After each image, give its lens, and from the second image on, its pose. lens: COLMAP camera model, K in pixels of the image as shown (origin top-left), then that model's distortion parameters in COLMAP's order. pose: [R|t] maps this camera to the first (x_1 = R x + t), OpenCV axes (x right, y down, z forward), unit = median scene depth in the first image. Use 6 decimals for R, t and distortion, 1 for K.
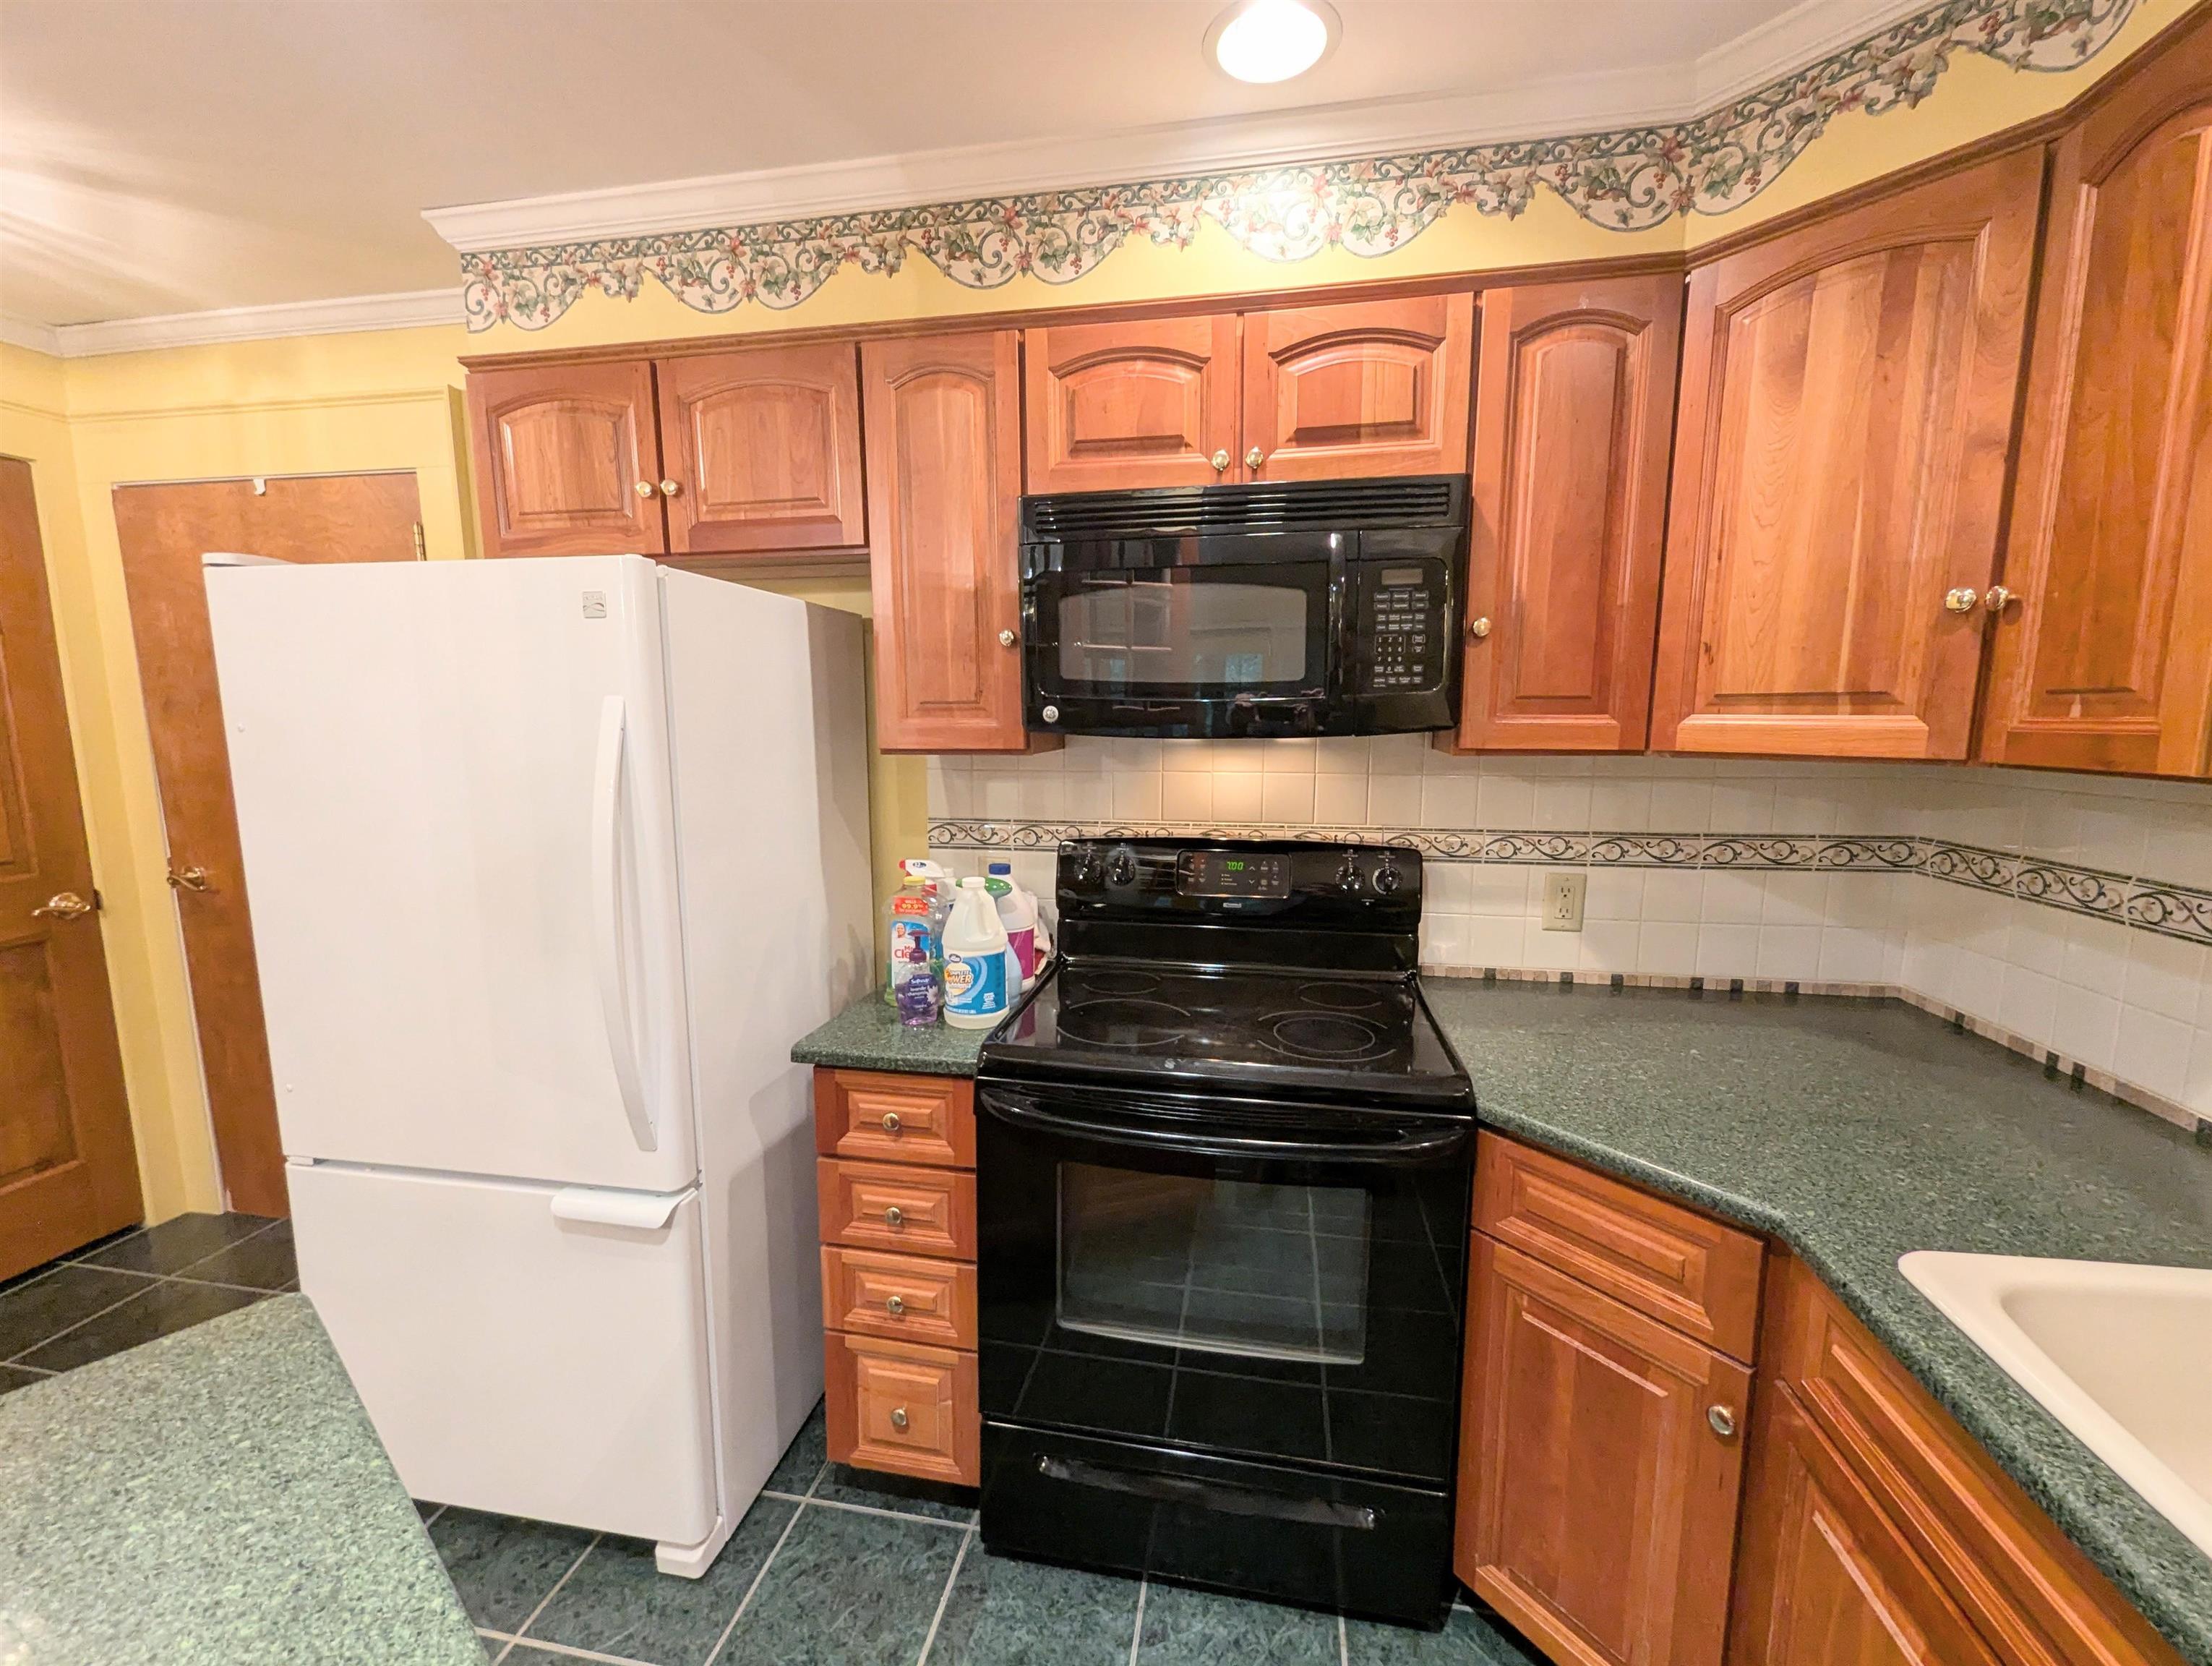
lens RADIAL K [[916.8, 0, 1098.7], [0, 916.8, 838.4], [0, 0, 1]] dist [0.002561, -0.001603]
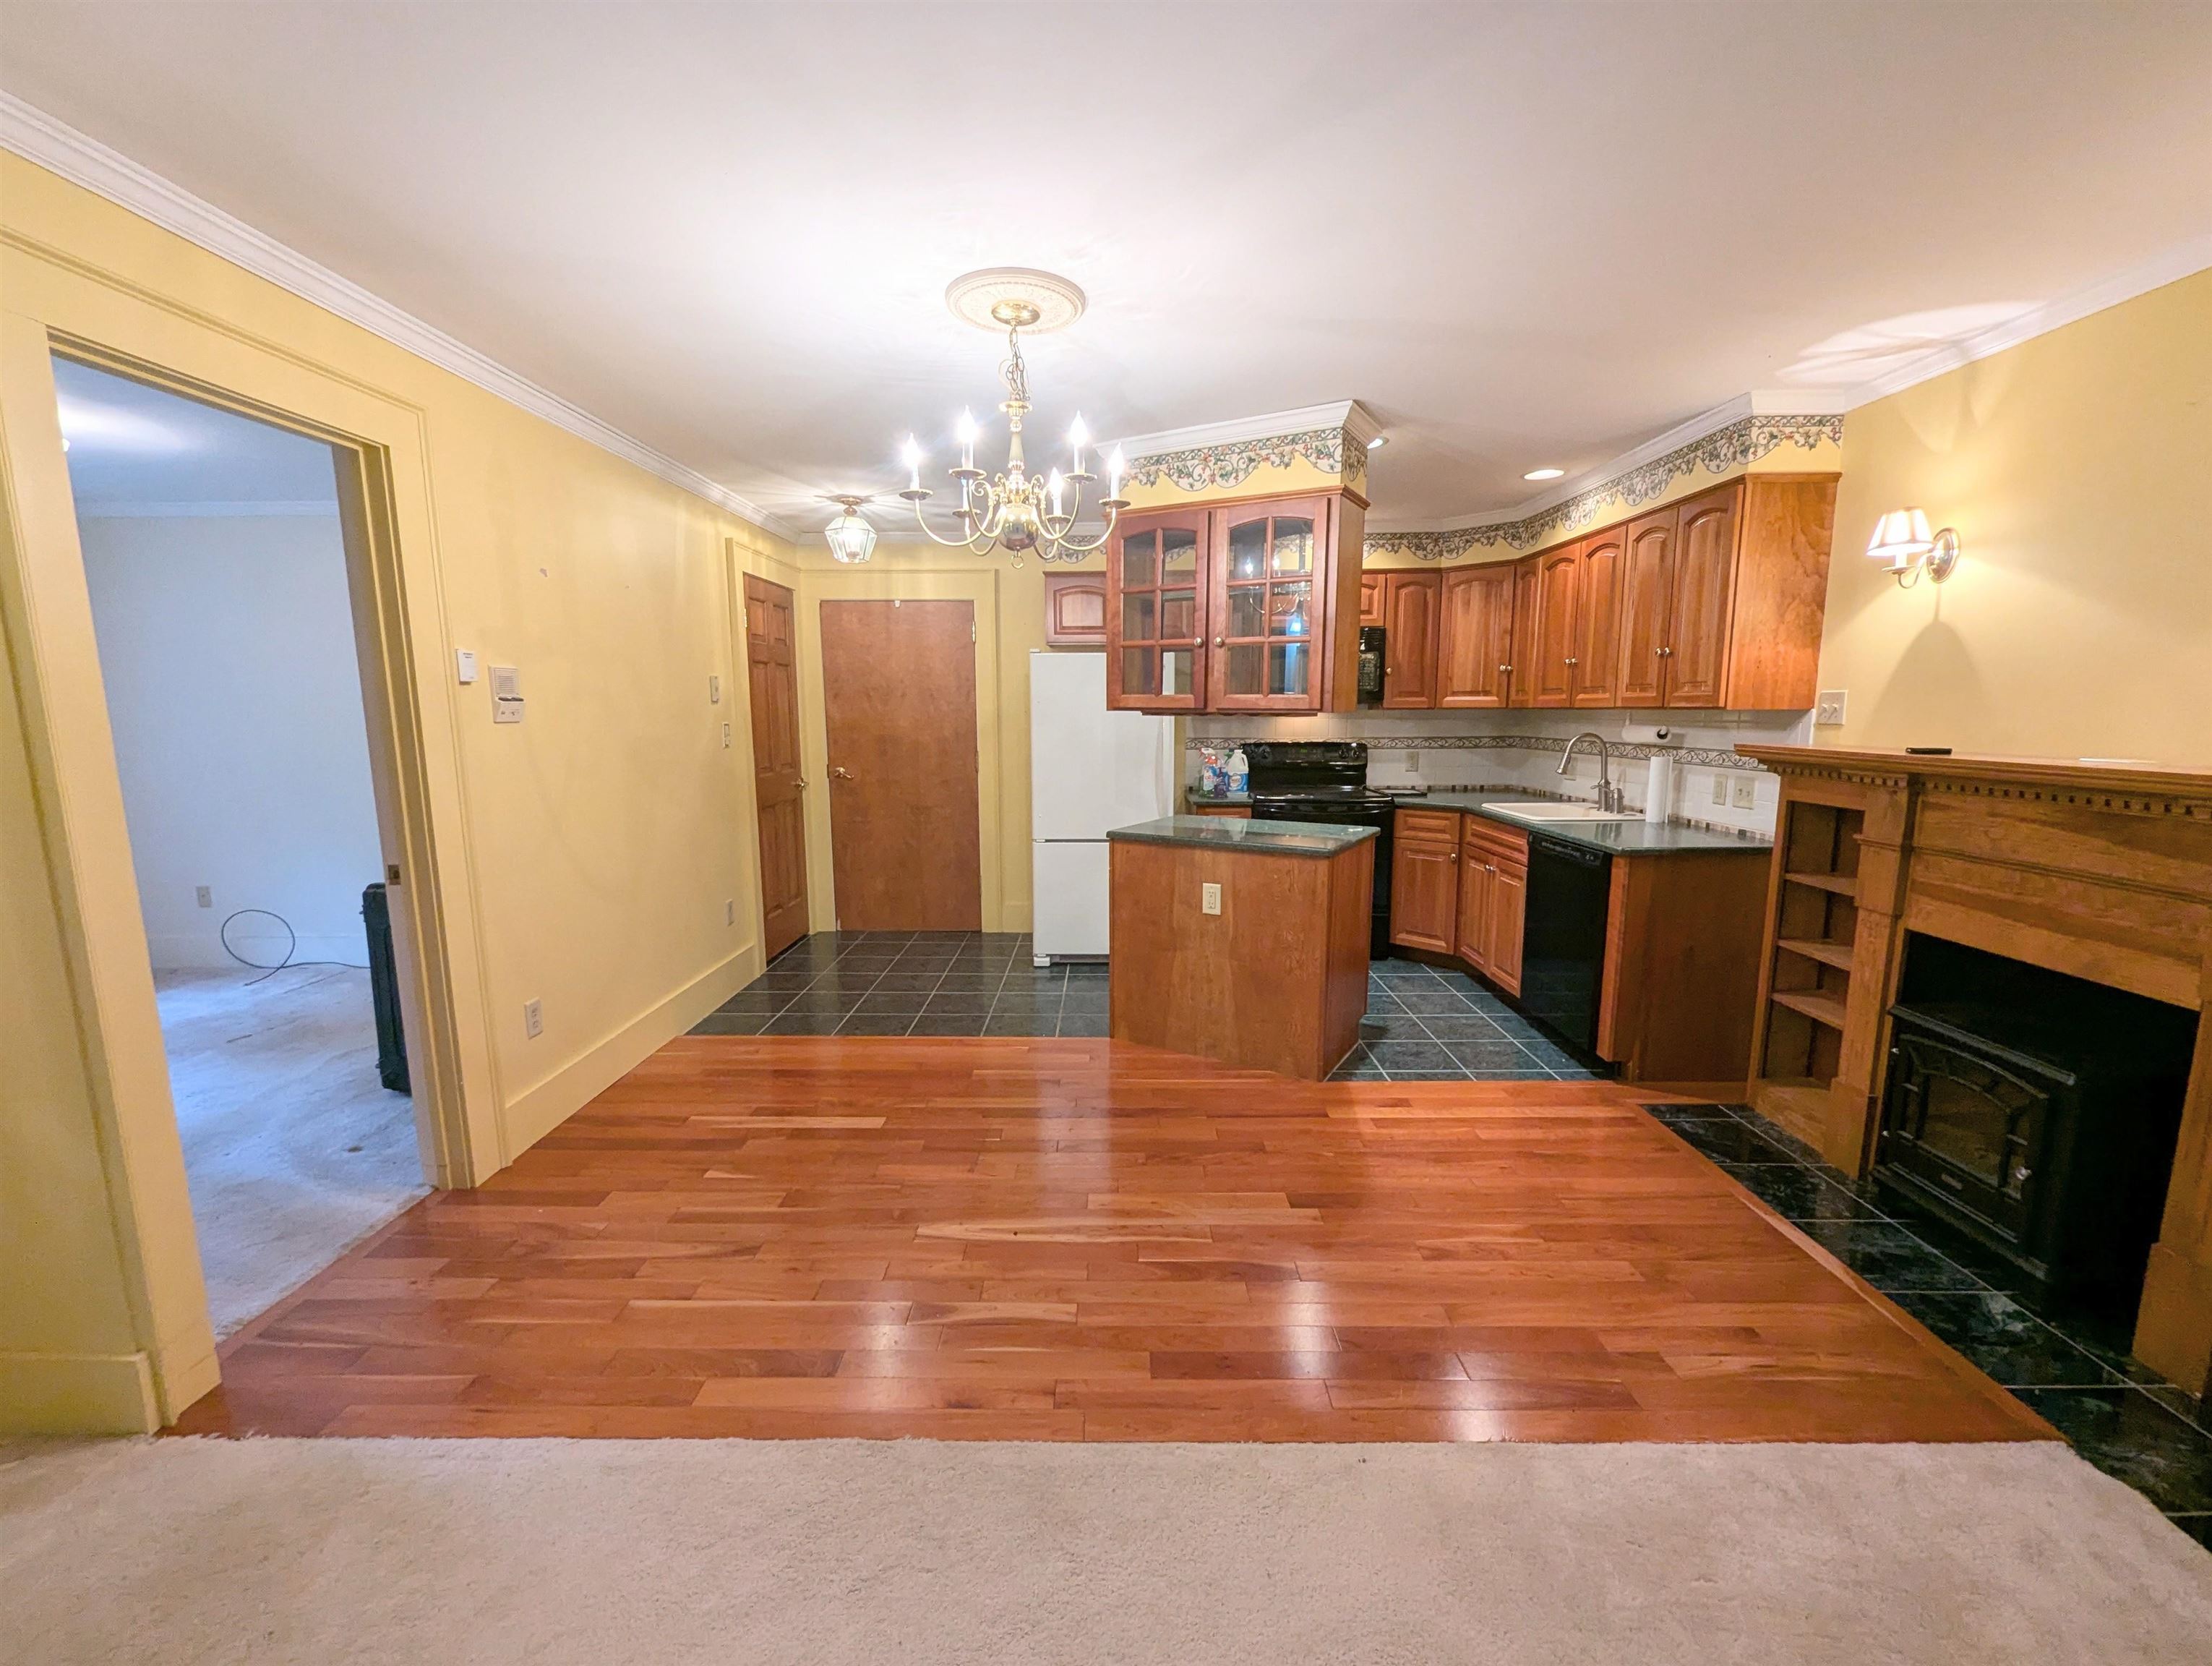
lens RADIAL K [[916.8, 0, 1099.6], [0, 916.8, 838.5], [0, 0, 1]] dist [0.002561, -0.001603]
pose [[0.985418, -0.026297, 0.168108, -1.252031], [0.025949, 0.999654, 0.004268, 0.352563], [-0.168162, 0.000156, 0.985759, -2.210045]]
